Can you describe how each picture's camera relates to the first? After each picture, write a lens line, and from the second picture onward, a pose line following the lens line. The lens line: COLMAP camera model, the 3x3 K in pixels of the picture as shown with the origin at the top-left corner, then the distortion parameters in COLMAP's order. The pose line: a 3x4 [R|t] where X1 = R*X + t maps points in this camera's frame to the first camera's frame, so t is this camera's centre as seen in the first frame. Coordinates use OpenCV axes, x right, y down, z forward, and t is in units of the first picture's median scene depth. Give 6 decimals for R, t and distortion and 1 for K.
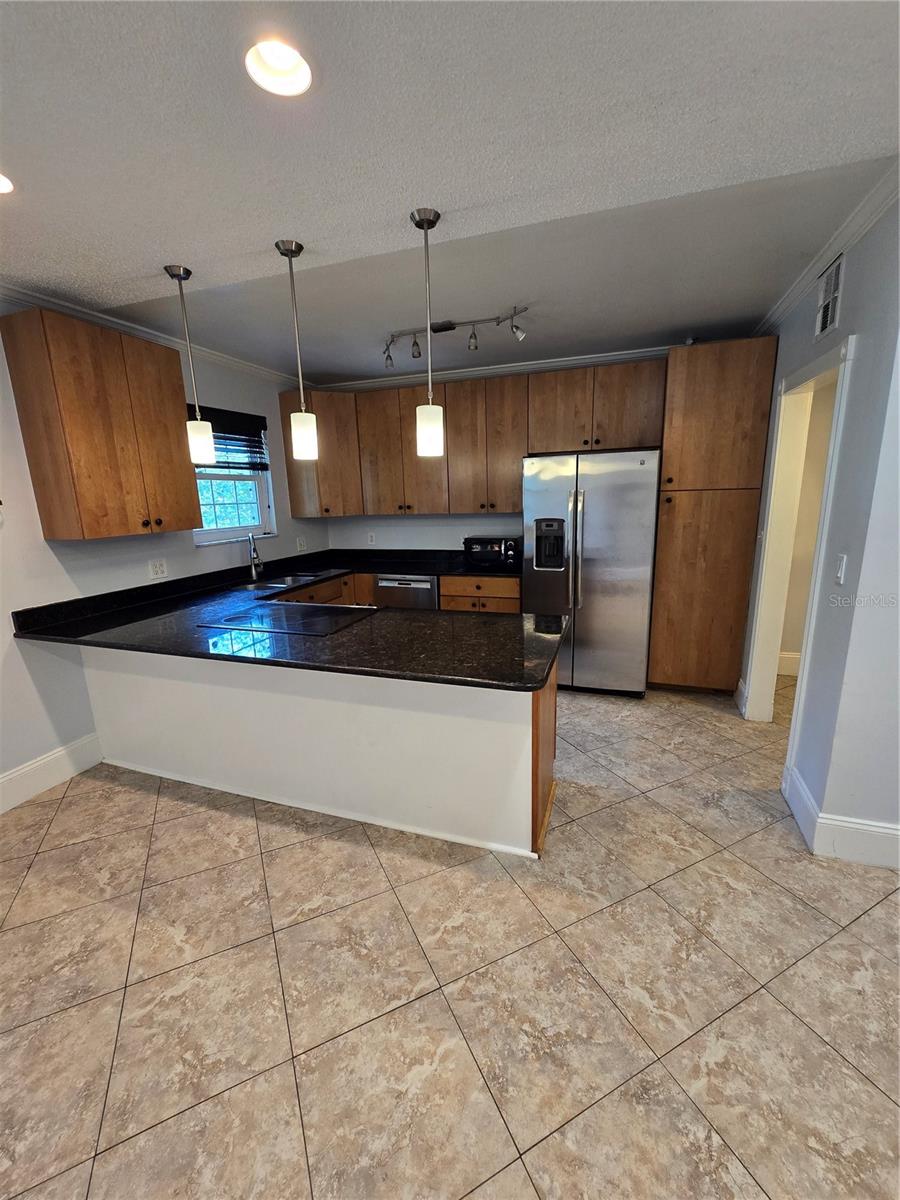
lens RADIAL K [[494.7, 0, 449.5], [0, 494.7, 605.1], [0, 0, 1]] dist [-0.004741, 0.003440]
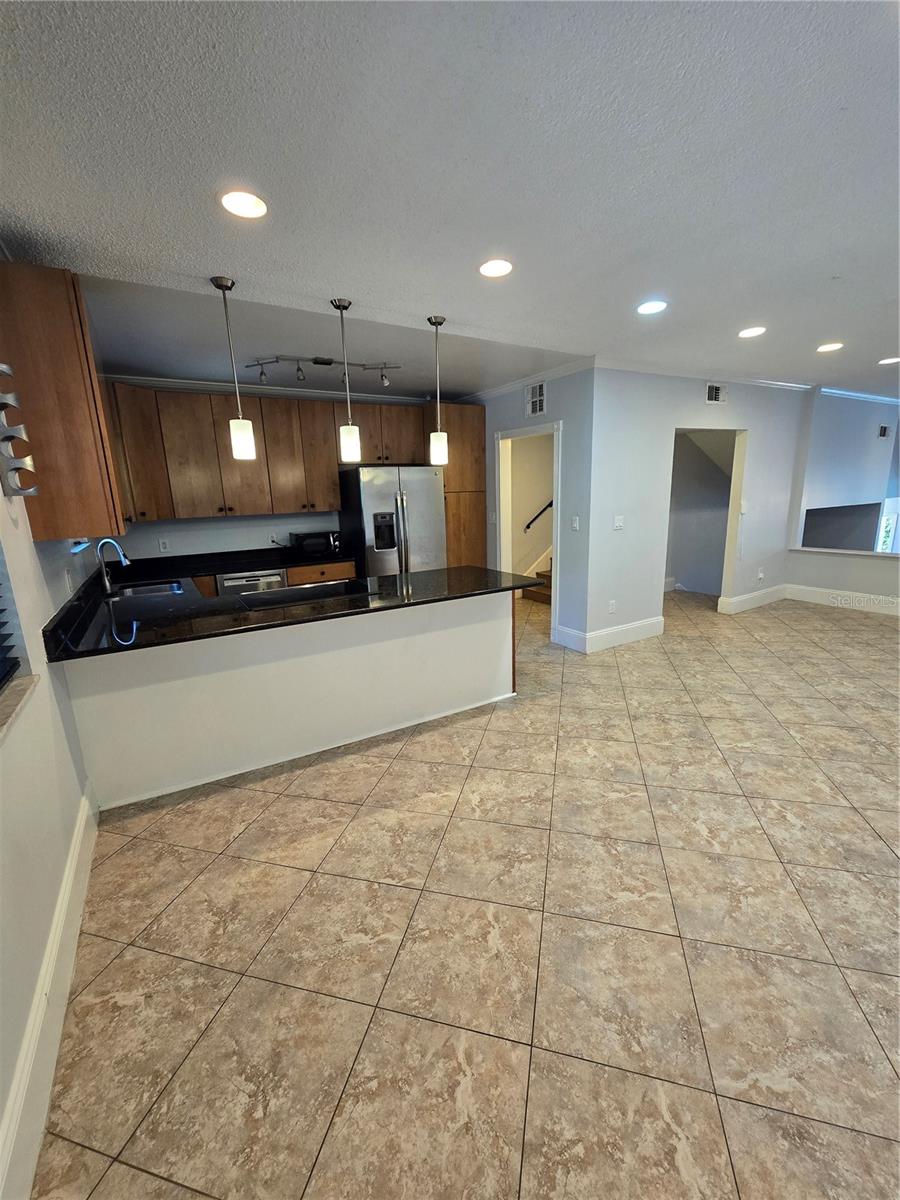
lens RADIAL K [[494.7, 0, 448.0], [0, 494.7, 607.1], [0, 0, 1]] dist [-0.004741, 0.003440]
pose [[0.643963, -0.165343, 0.746976, -0.965952], [0.183562, 0.981239, 0.058950, 0.043459], [-0.742709, 0.099155, 0.662233, -0.015664]]
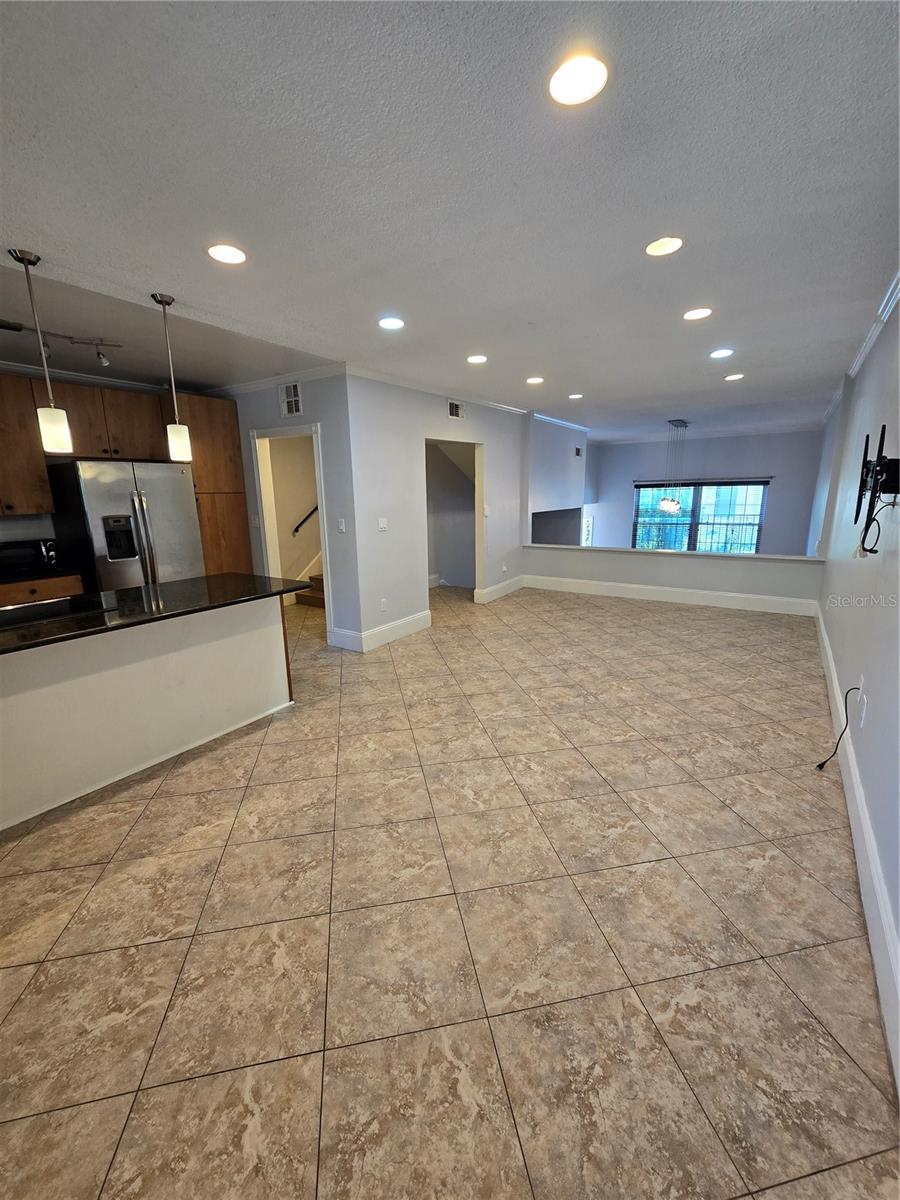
lens RADIAL K [[494.7, 0, 449.0], [0, 494.7, 607.0], [0, 0, 1]] dist [-0.004741, 0.003440]
pose [[0.251782, -0.196582, 0.947608, -0.960524], [0.222453, 0.964691, 0.141019, 0.054944], [-0.941871, 0.175292, 0.286622, -0.039950]]
